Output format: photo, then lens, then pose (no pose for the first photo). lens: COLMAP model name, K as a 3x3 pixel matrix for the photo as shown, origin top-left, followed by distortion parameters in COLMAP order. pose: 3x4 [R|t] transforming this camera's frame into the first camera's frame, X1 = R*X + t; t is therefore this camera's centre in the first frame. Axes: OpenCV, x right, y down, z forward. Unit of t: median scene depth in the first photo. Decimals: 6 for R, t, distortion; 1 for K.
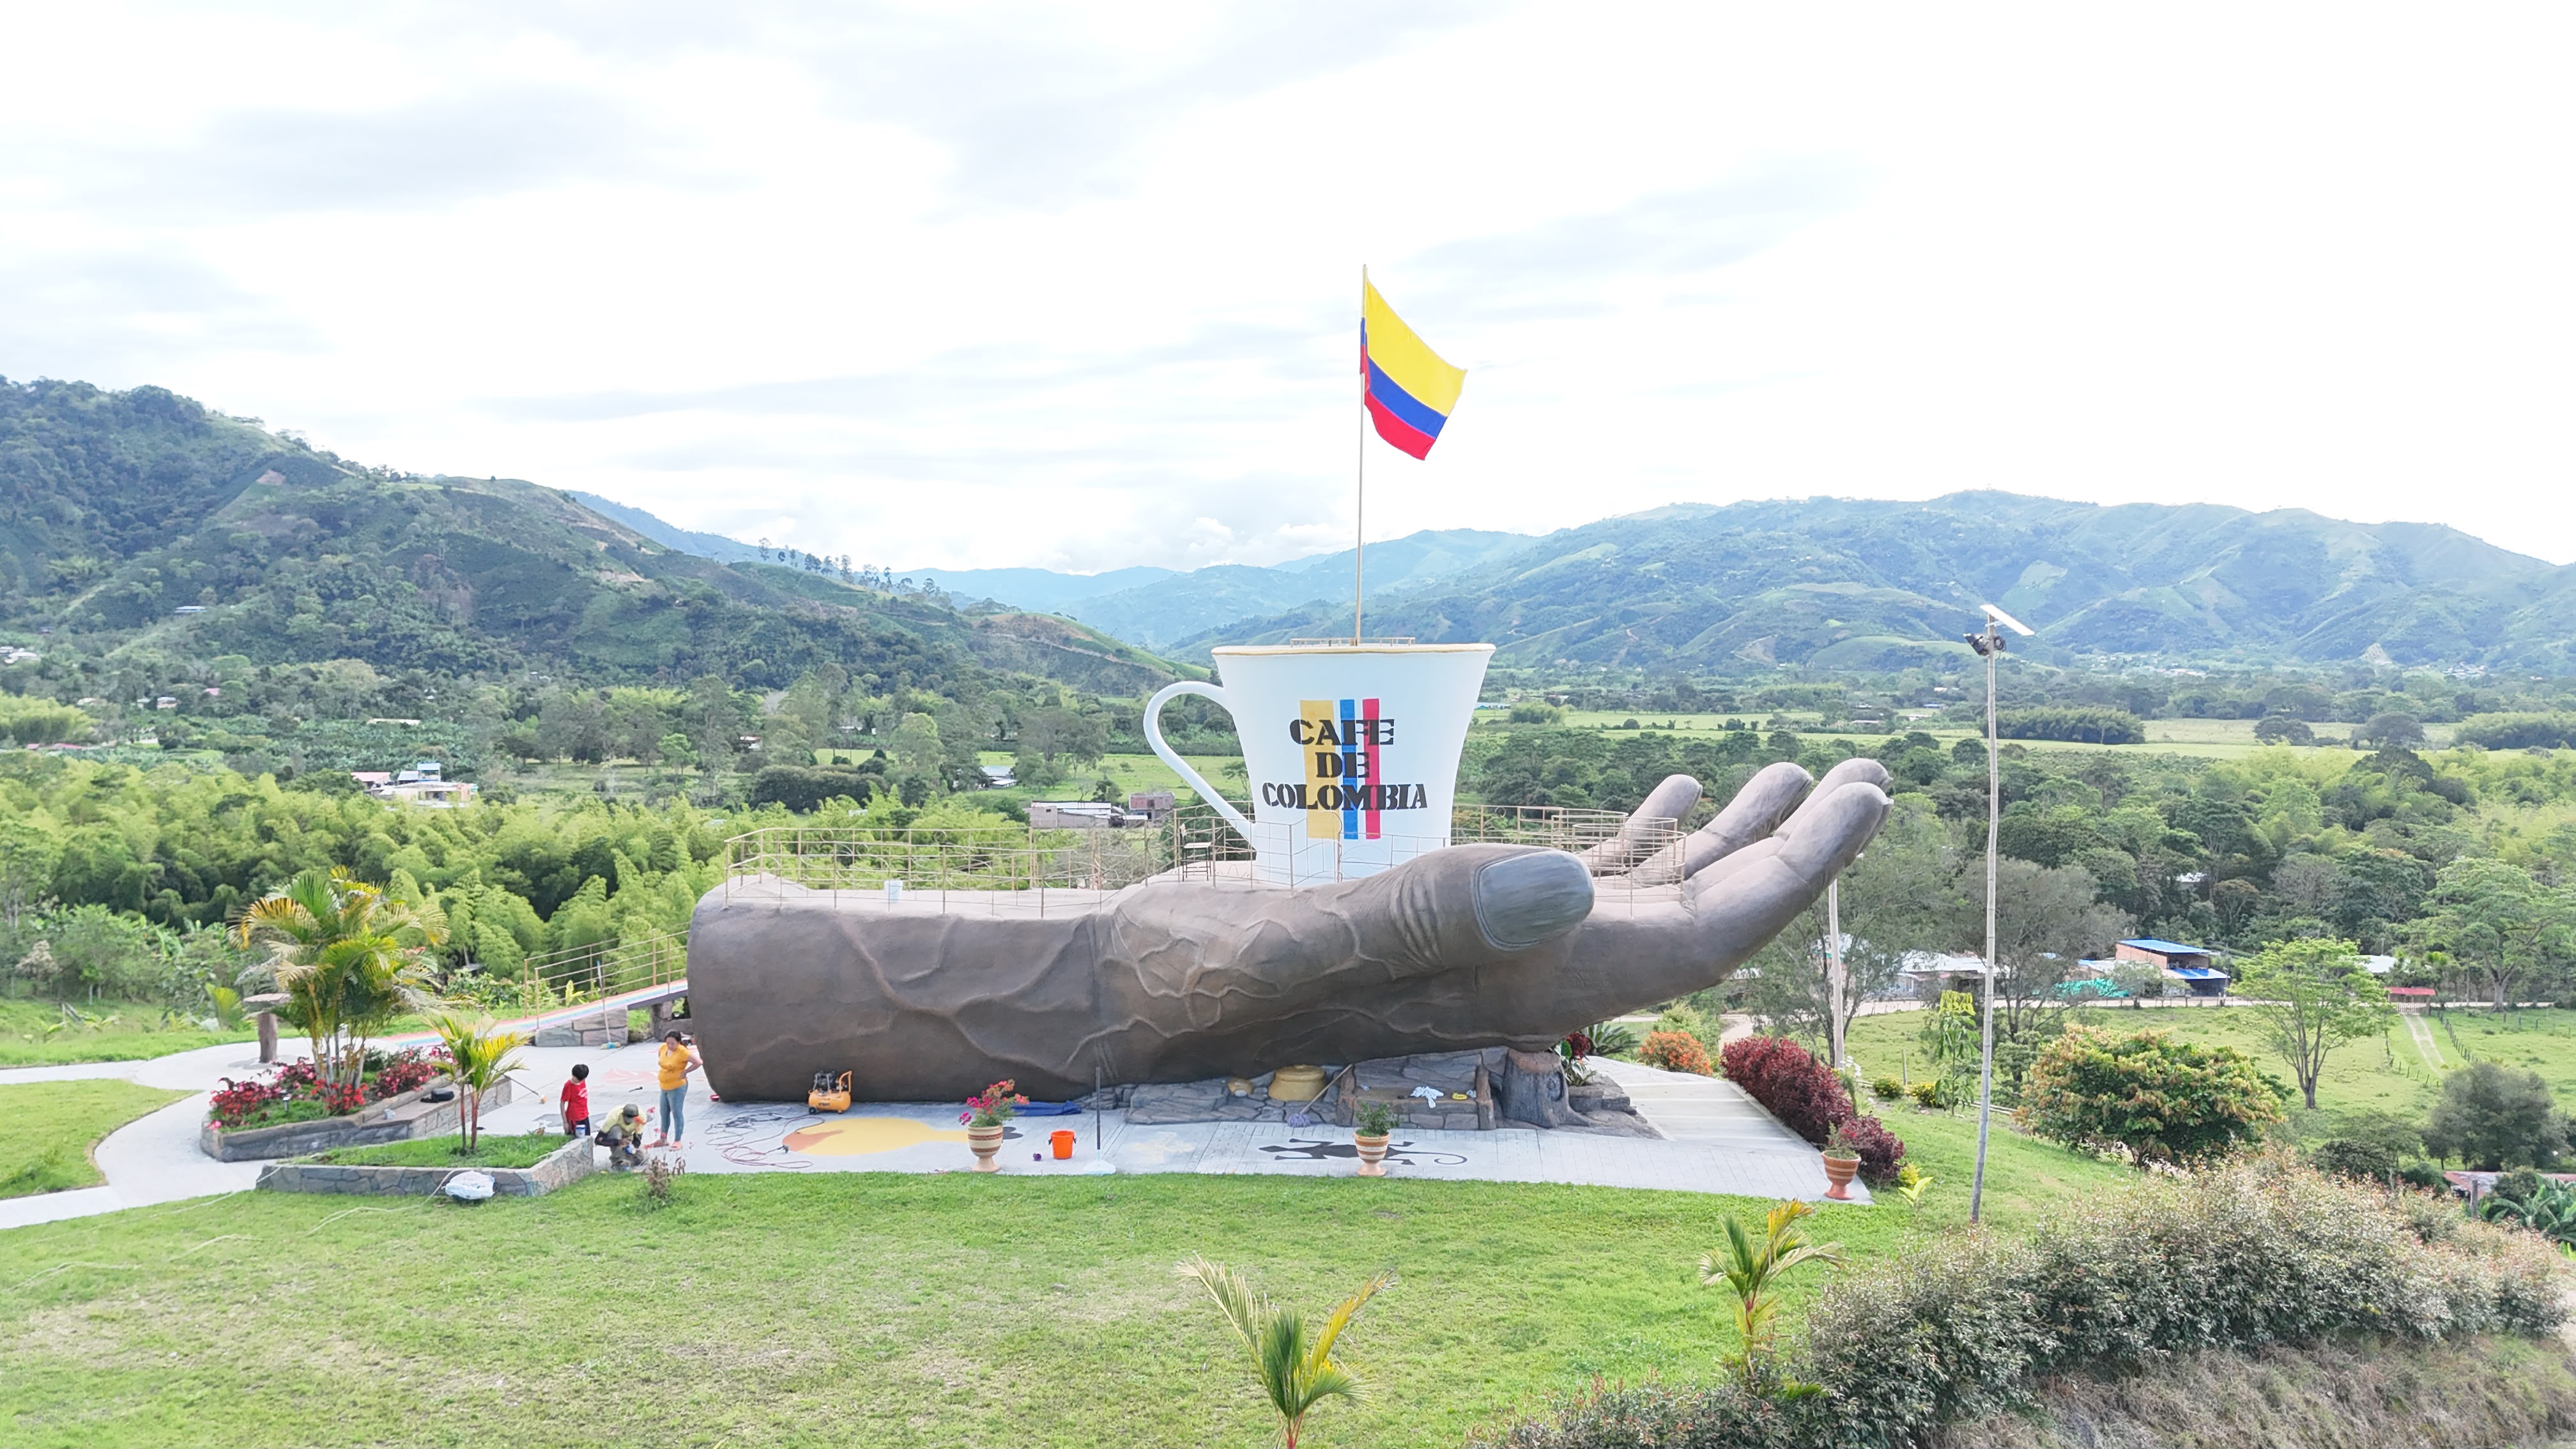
lens RADIAL K [[1867.5, 0, 1296.1], [0, 1867.5, 718.4], [0, 0, 1]] dist [0.080702, -0.083580]
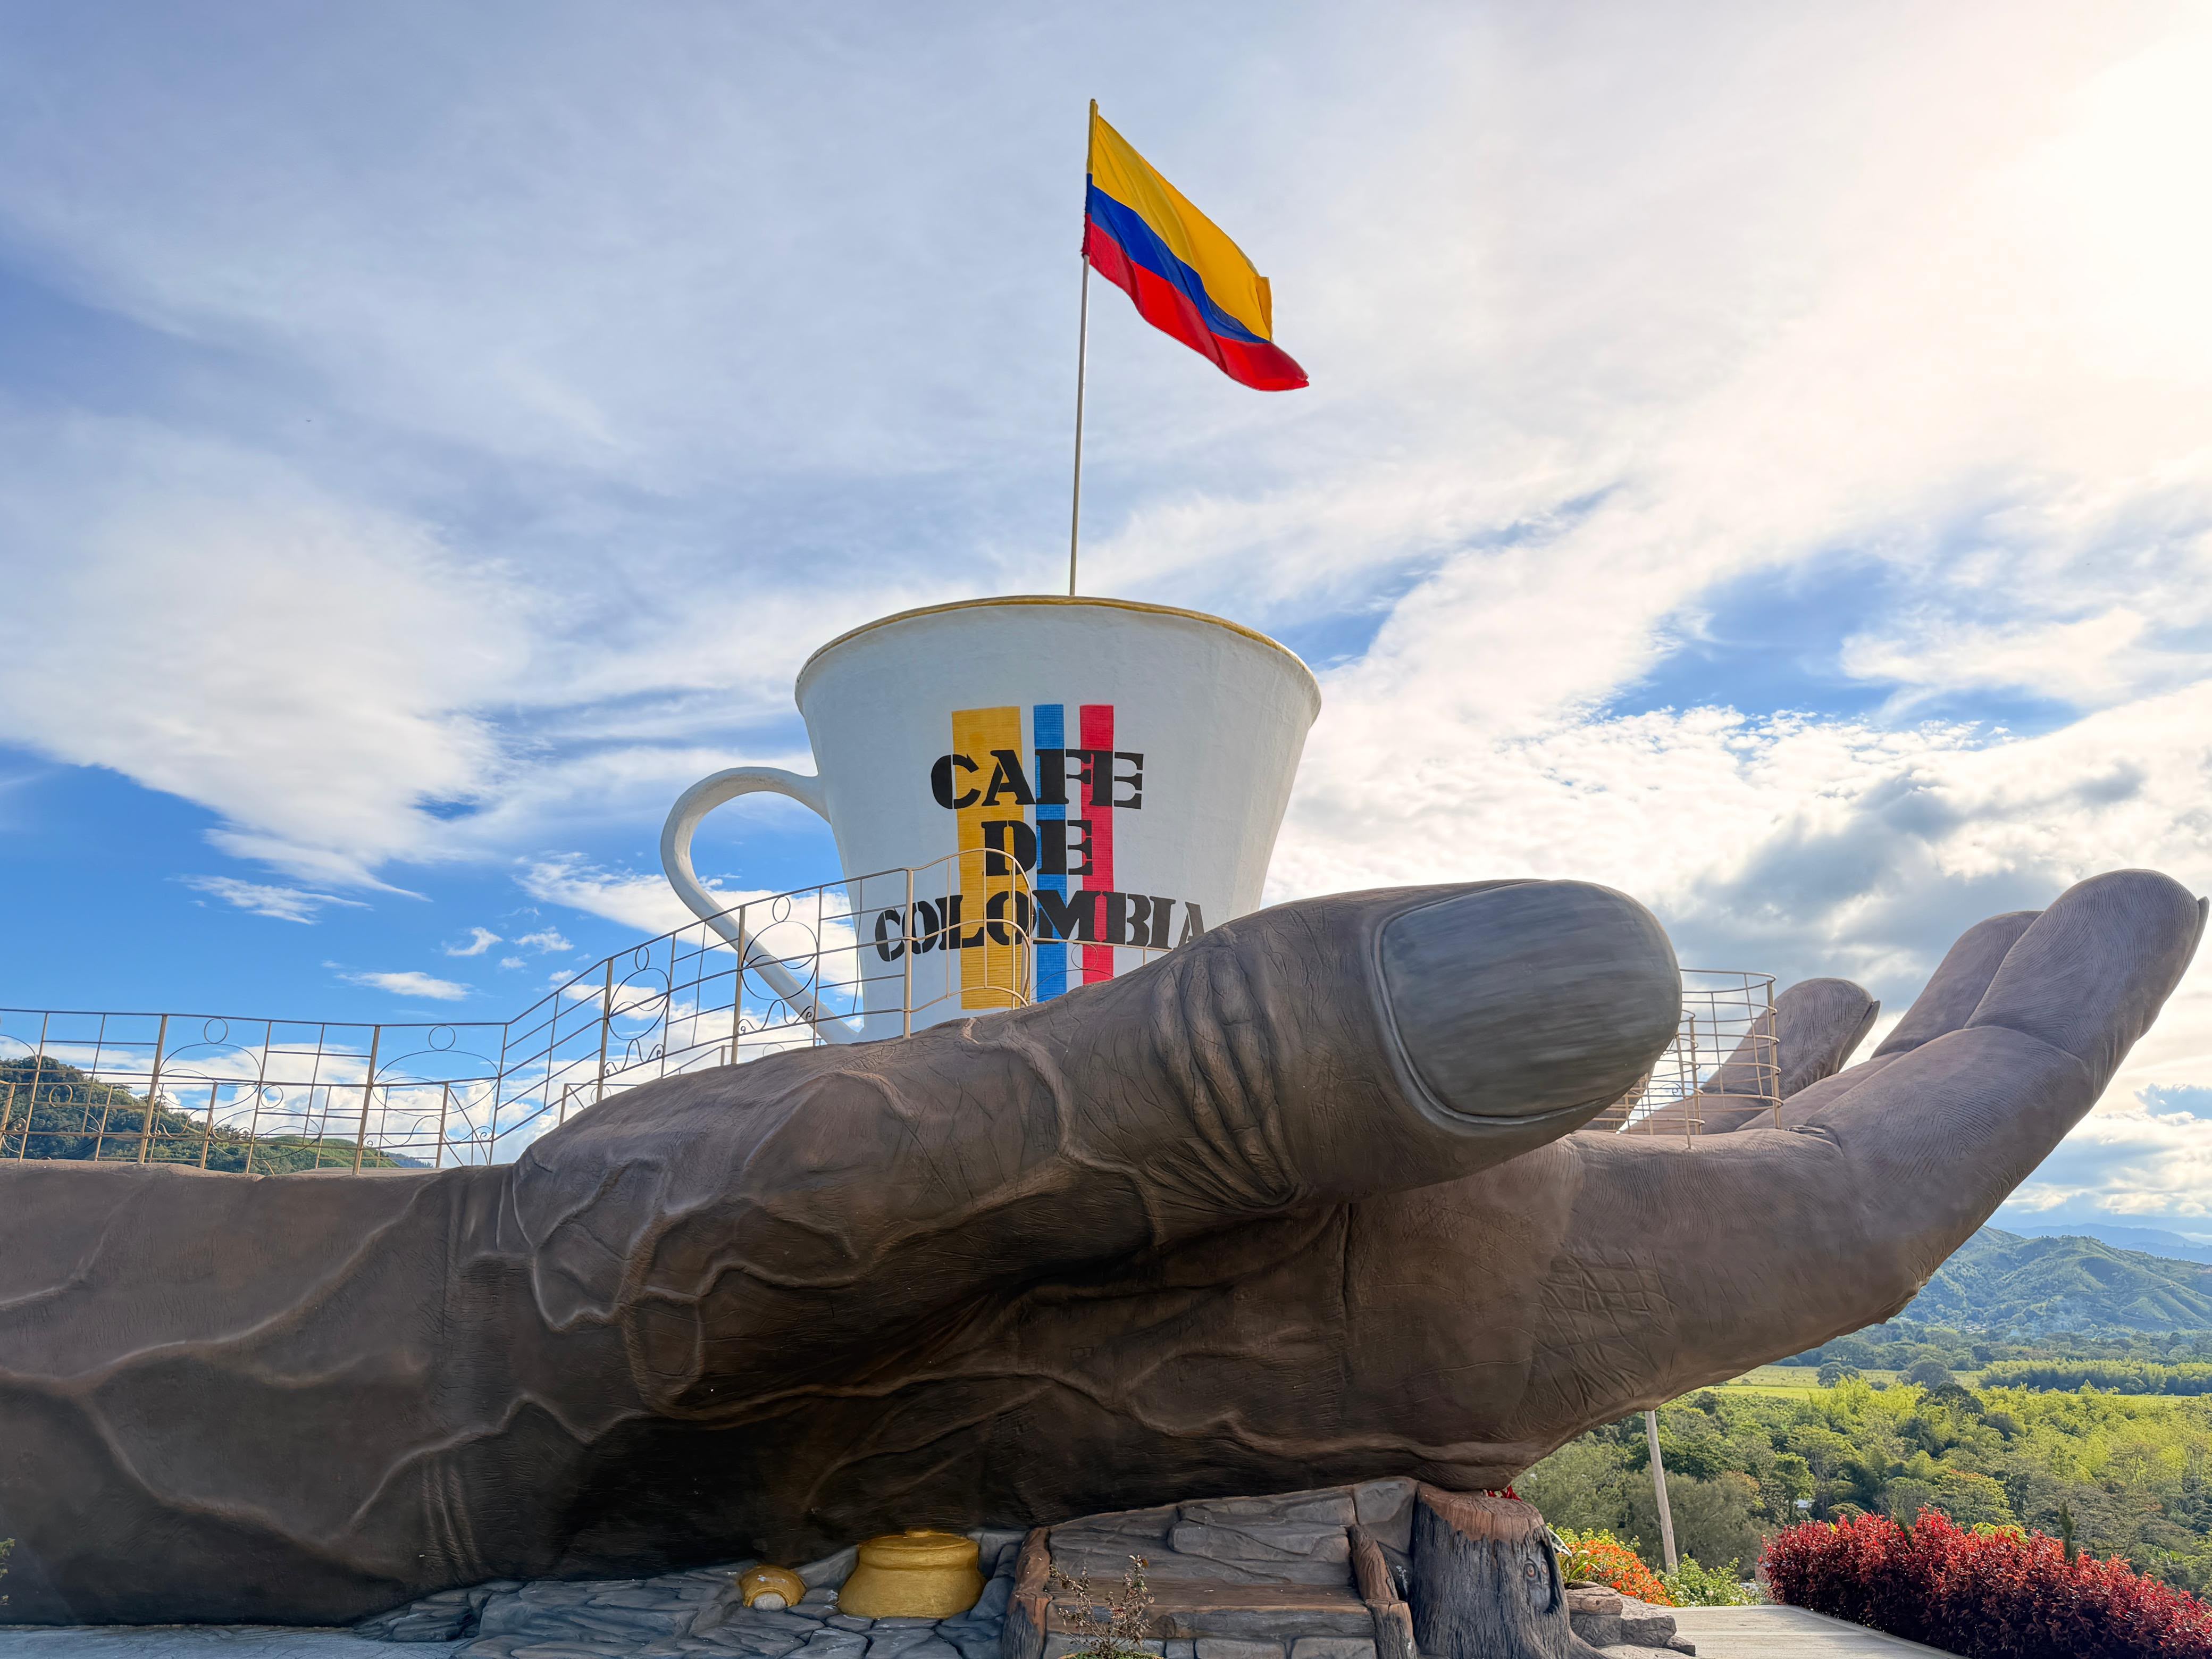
lens RADIAL K [[1530.9, 0, 1091.8], [0, 1530.9, 824.5], [0, 0, 1]] dist [0.010839, -0.002181]
pose [[0.998540, 0.025138, 0.047819, 0.020056], [-0.007953, 0.943898, -0.330141, 0.149622], [-0.053436, 0.329279, 0.942720, 0.624881]]
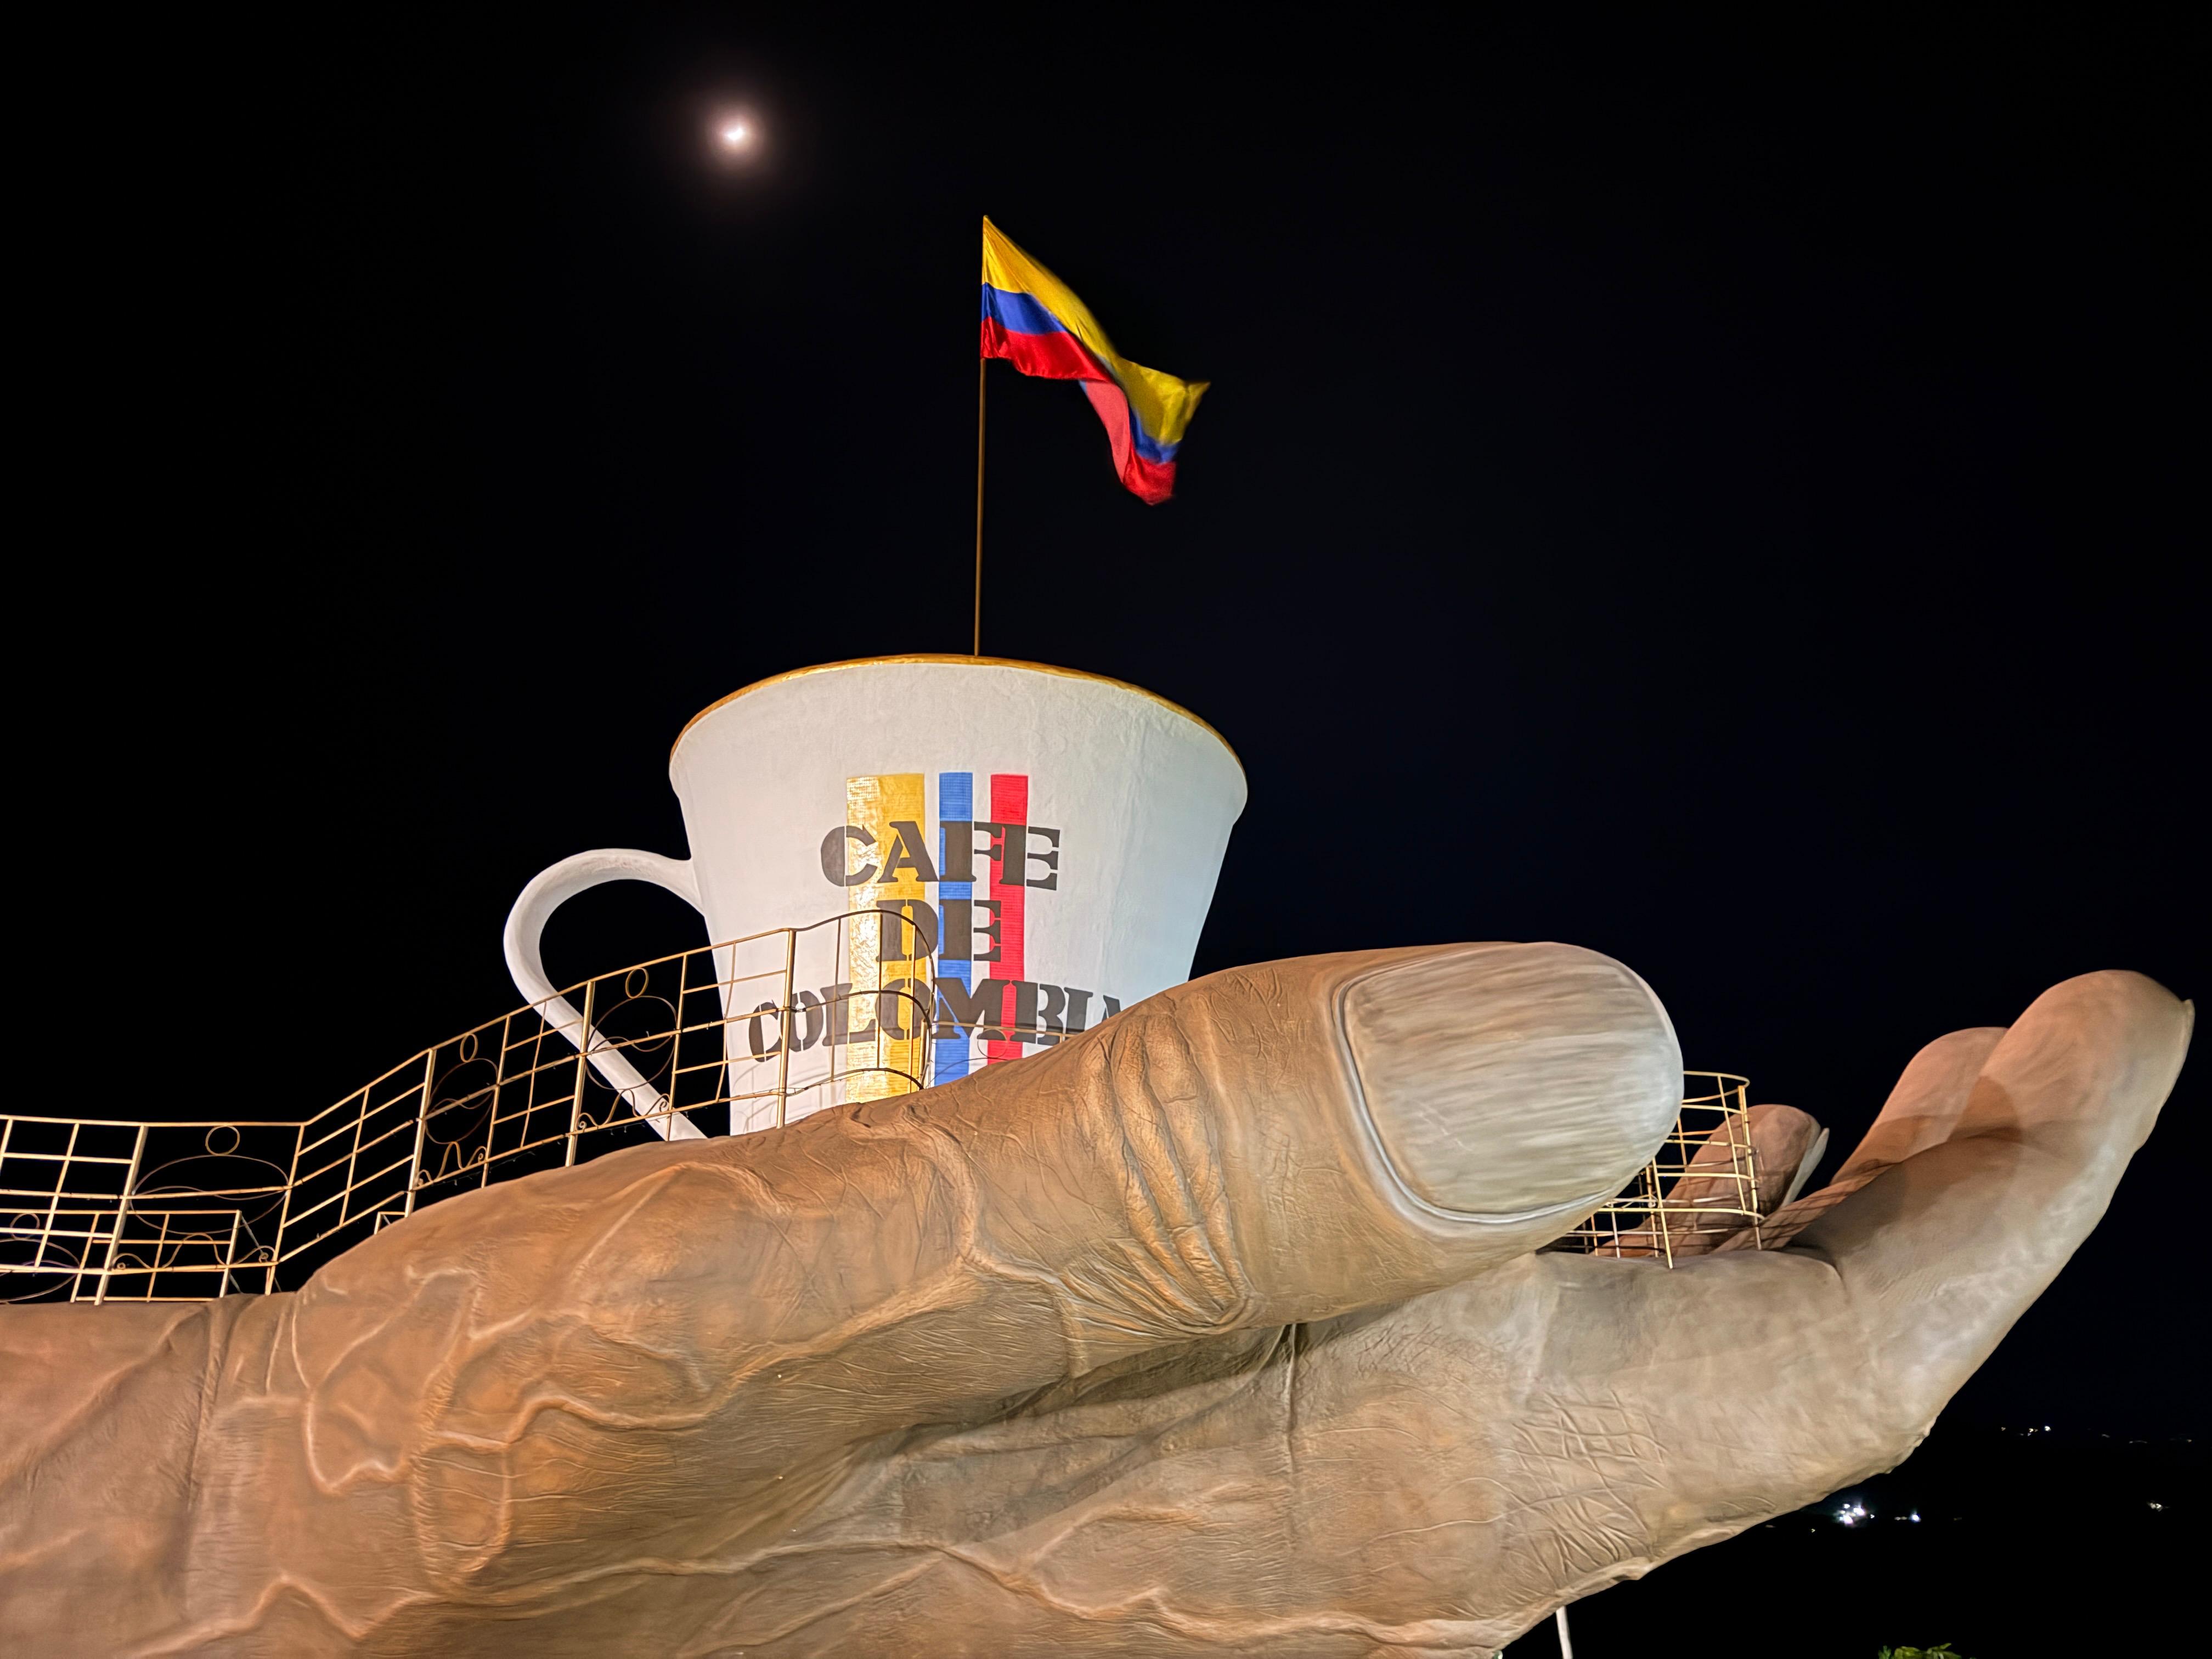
lens RADIAL K [[1518.6, 0, 1106.0], [0, 1518.6, 829.5], [0, 0, 1]] dist [0.000355, -0.004298]
pose [[0.990687, 0.054729, 0.124677, 0.018302], [0.004577, 0.901761, -0.432212, 0.154815], [-0.136084, 0.428757, 0.893112, 0.673768]]
